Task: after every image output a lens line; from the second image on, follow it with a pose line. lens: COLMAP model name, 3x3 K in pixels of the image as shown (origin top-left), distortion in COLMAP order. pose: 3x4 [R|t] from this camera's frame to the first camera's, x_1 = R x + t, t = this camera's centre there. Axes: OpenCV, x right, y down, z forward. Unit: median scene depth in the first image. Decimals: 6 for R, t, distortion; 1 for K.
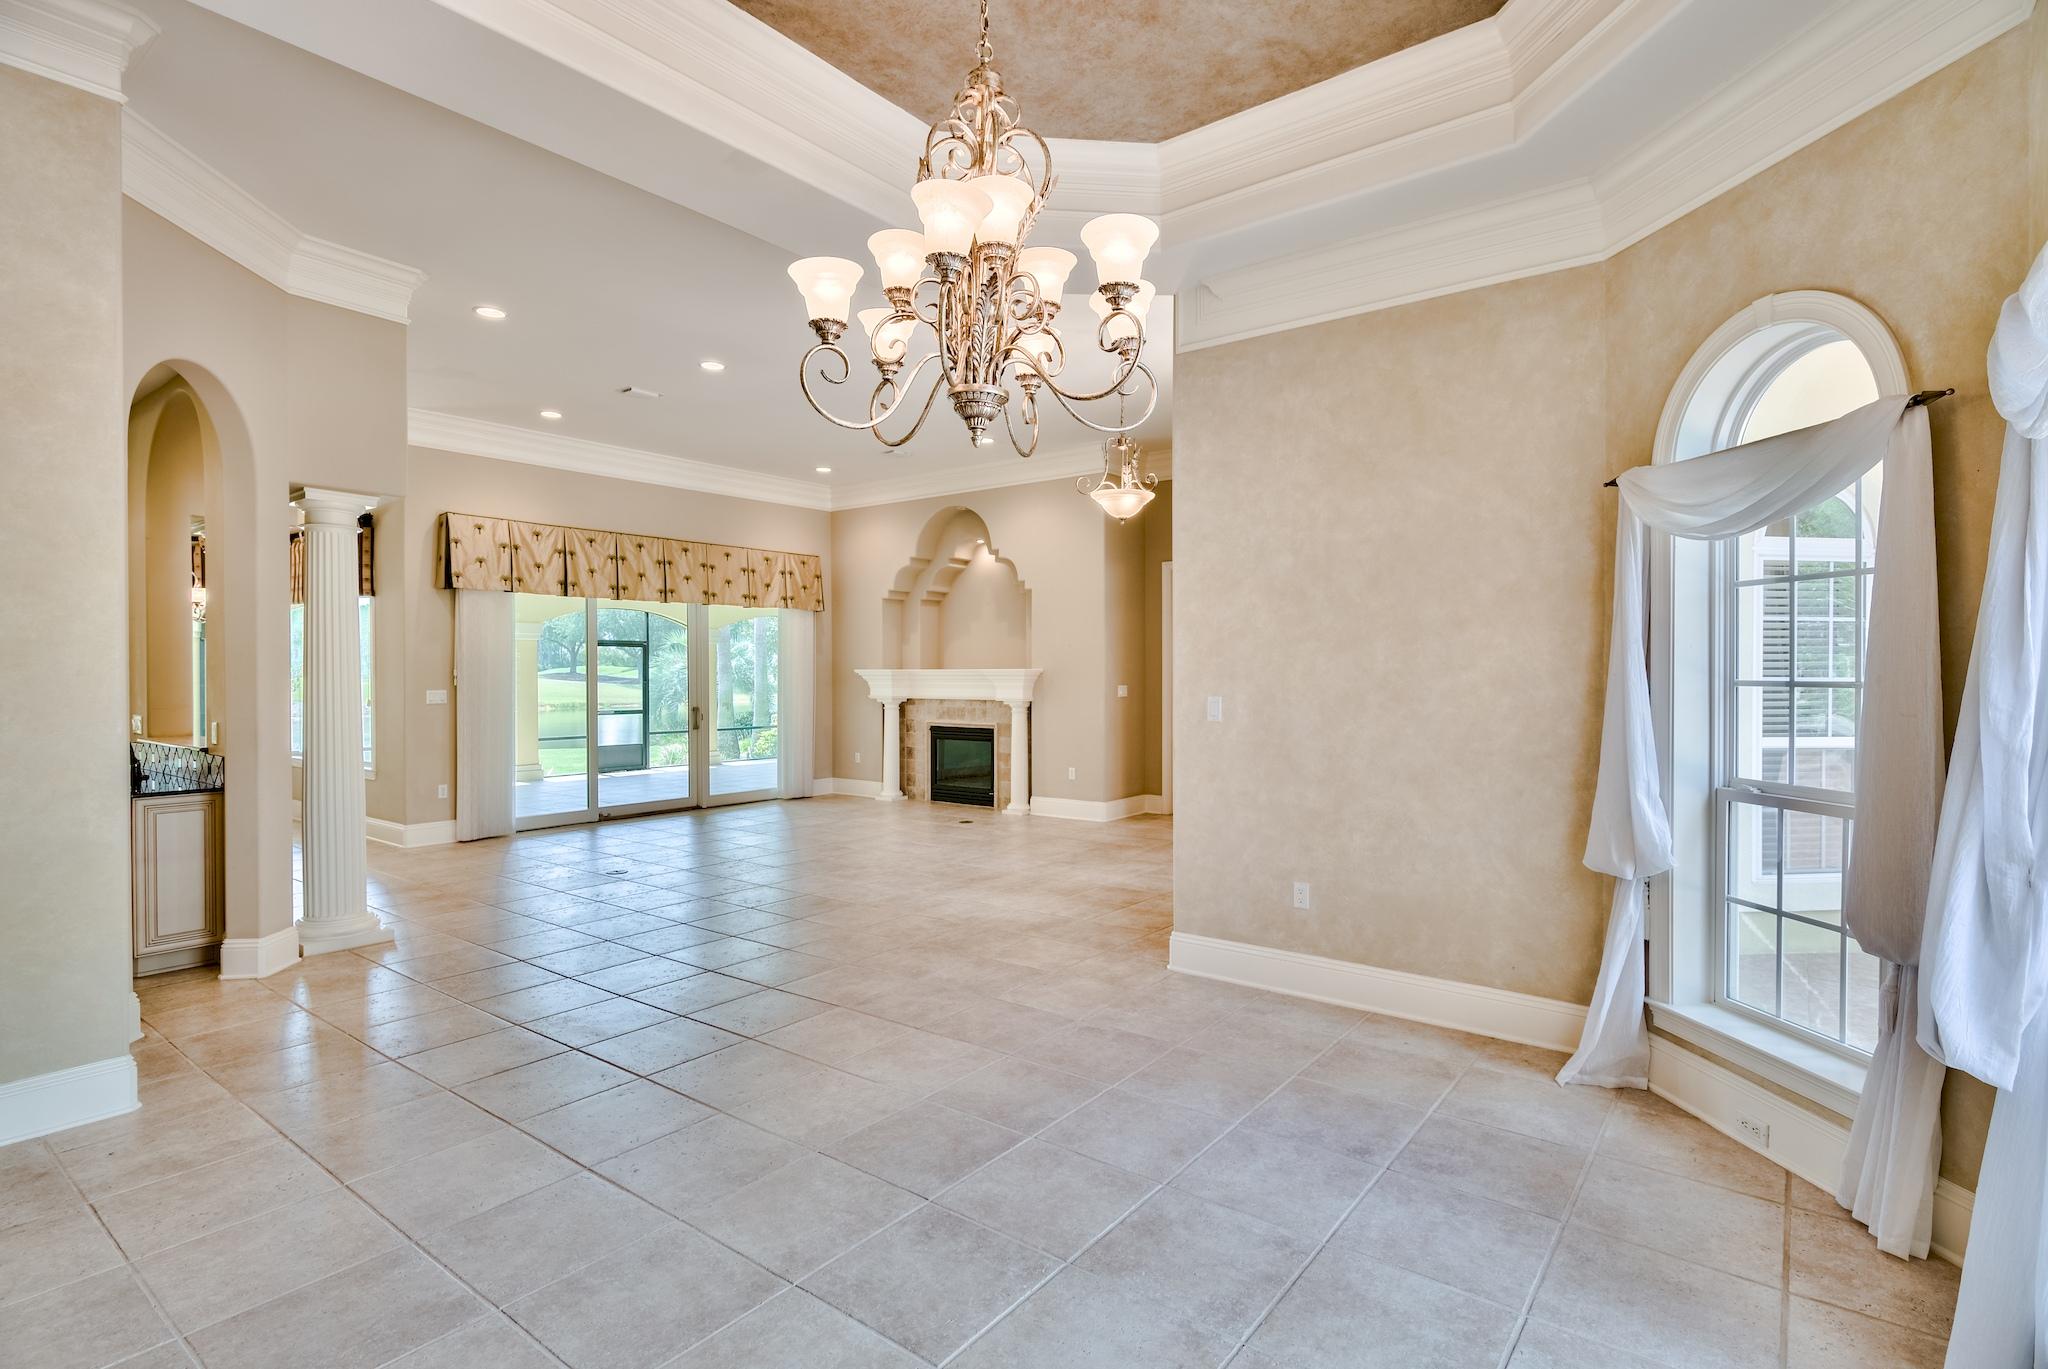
lens RADIAL K [[999.4, 0, 1026.9], [0, 999.4, 681.5], [0, 0, 1]] dist [-0.012009, 0.001444]
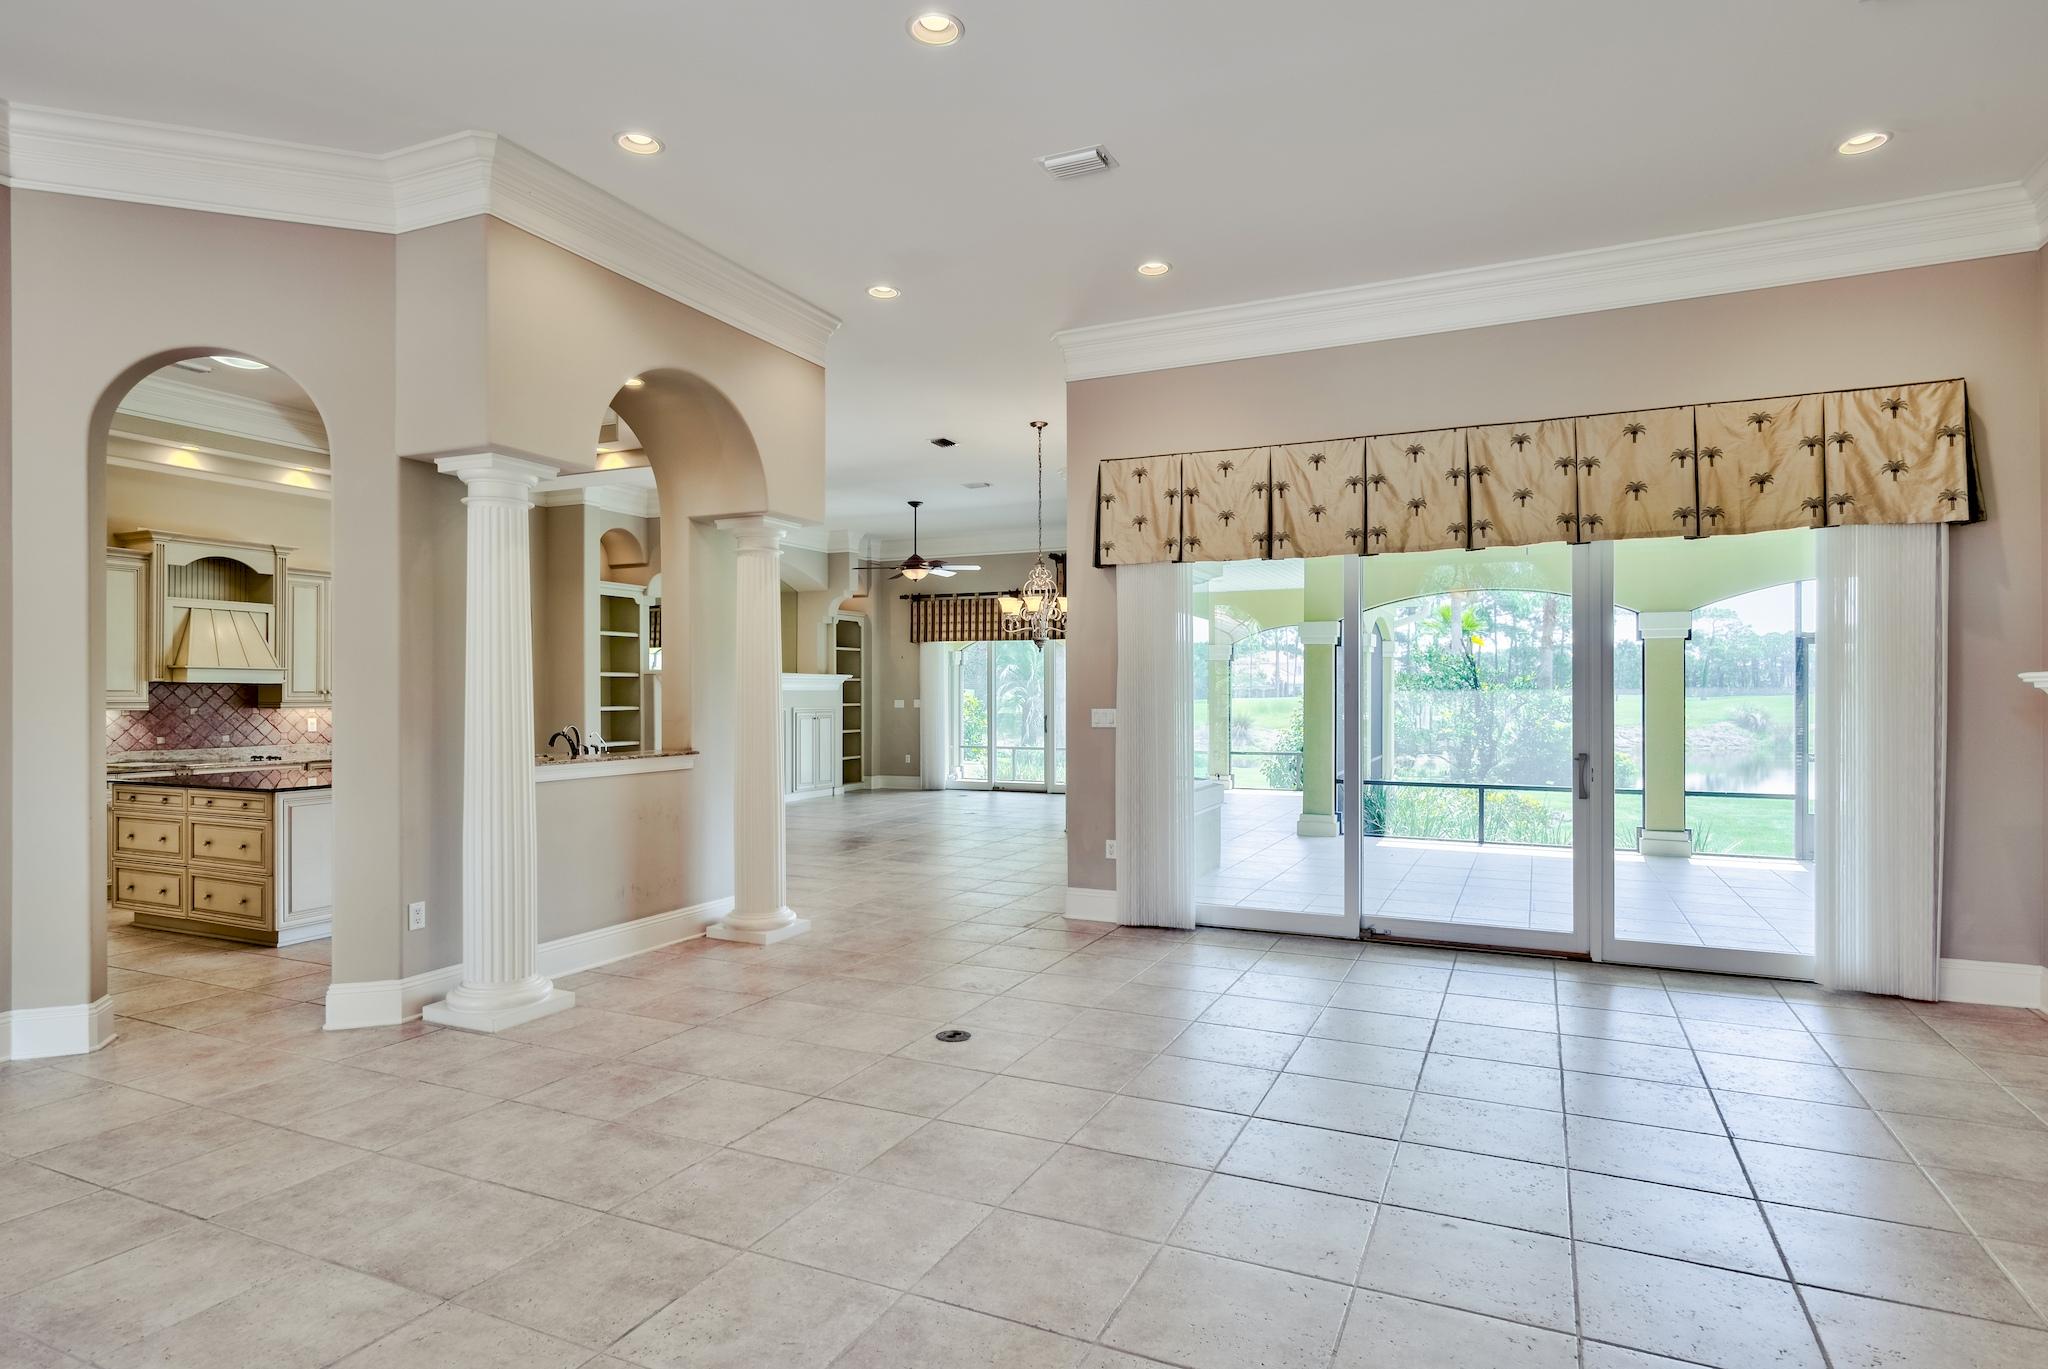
lens RADIAL K [[1067.9, 0, 1016.4], [0, 1067.9, 697.2], [0, 0, 1]] dist [-0.001639, -0.000324]
pose [[0.214891, 0.002880, -0.976634, 0.129098], [-0.012073, 0.999927, 0.000292, 0.000982], [0.976563, 0.011729, 0.214910, 0.633513]]
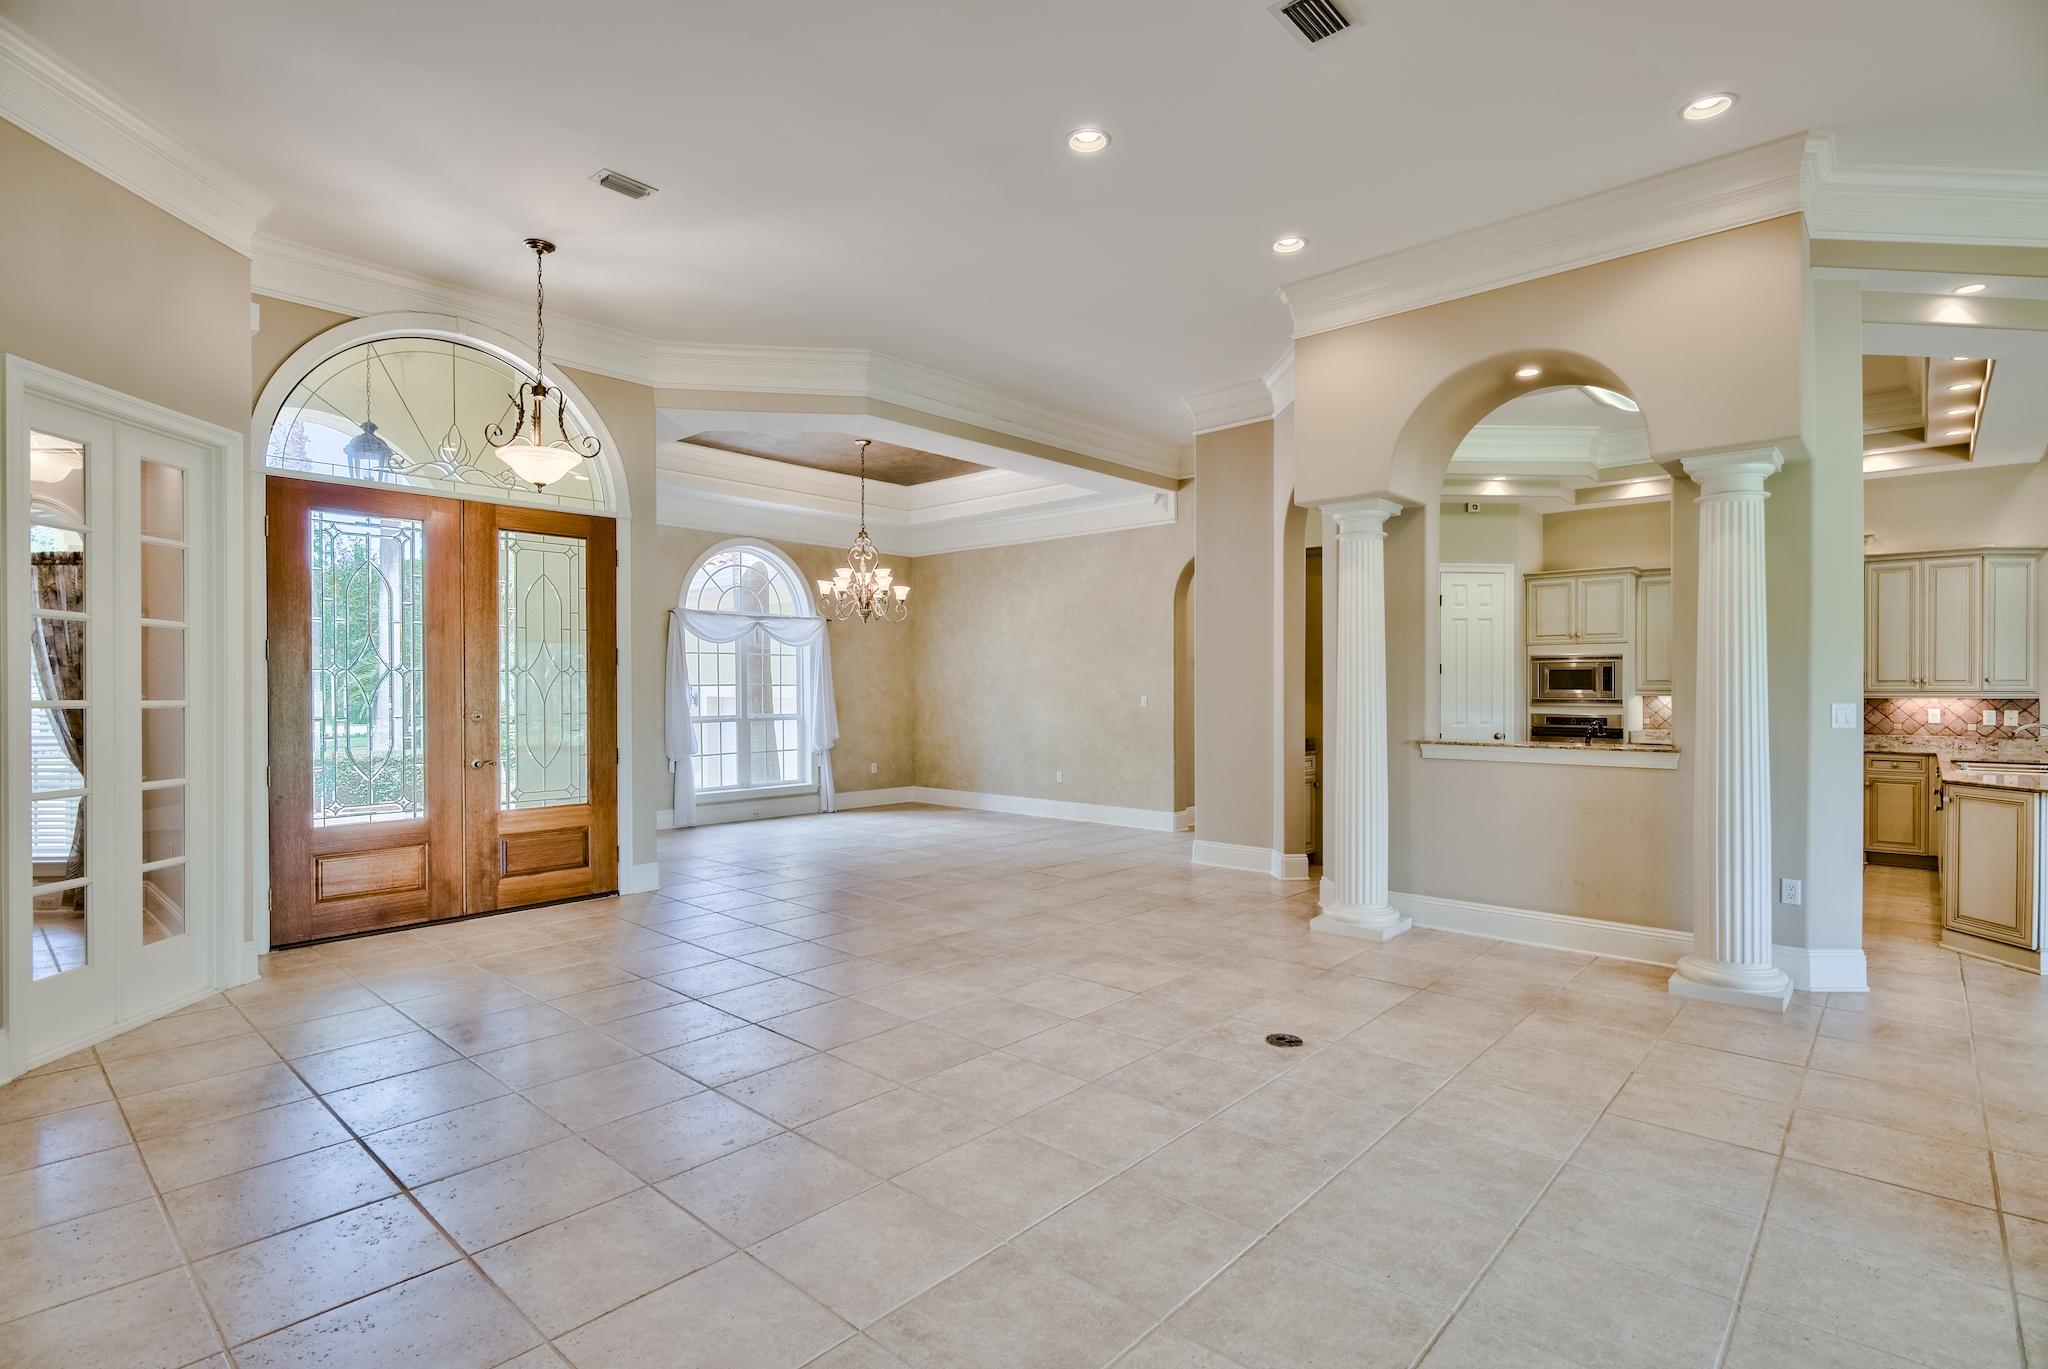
lens RADIAL K [[999.4, 0, 1037.7], [0, 999.4, 685.3], [0, 0, 1]] dist [-0.012009, 0.001444]
pose [[-0.997580, 0.002525, 0.069488, -0.220811], [0.003254, 0.999941, 0.010379, -0.003288], [-0.069458, 0.010580, -0.997529, 1.081212]]
